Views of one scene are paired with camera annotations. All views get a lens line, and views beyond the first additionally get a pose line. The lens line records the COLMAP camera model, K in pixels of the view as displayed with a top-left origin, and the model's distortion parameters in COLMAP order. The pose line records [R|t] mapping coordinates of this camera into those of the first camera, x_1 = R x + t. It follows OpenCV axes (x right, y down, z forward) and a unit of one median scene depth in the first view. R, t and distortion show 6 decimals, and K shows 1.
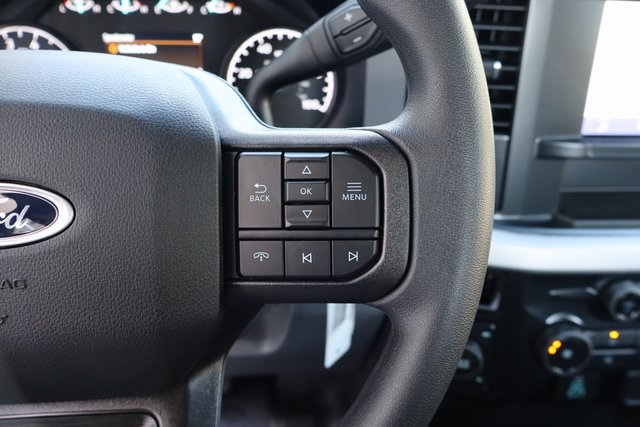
lens RADIAL K [[533.6, 0, 320.0], [0, 533.6, 213.5], [0, 0, 1]] dist [-0.003493, 0.001315]
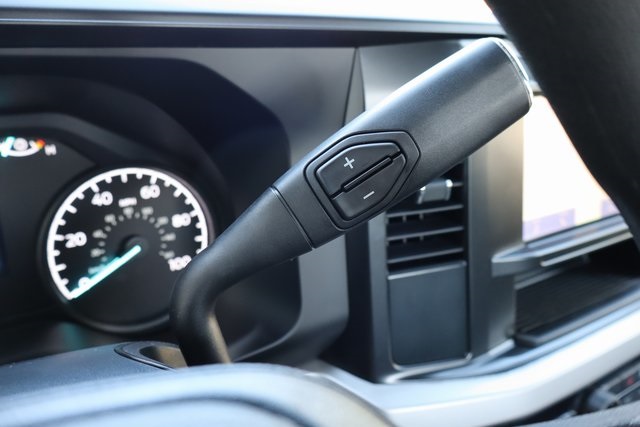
lens RADIAL K [[533.6, 0, 320.0], [0, 533.6, 213.5], [0, 0, 1]] dist [-0.003493, 0.001315]
pose [[0.879488, -0.170065, 0.444499, -0.181217], [0.234898, 0.967401, -0.094644, -0.182743], [-0.413914, 0.187650, 0.890765, 0.334259]]
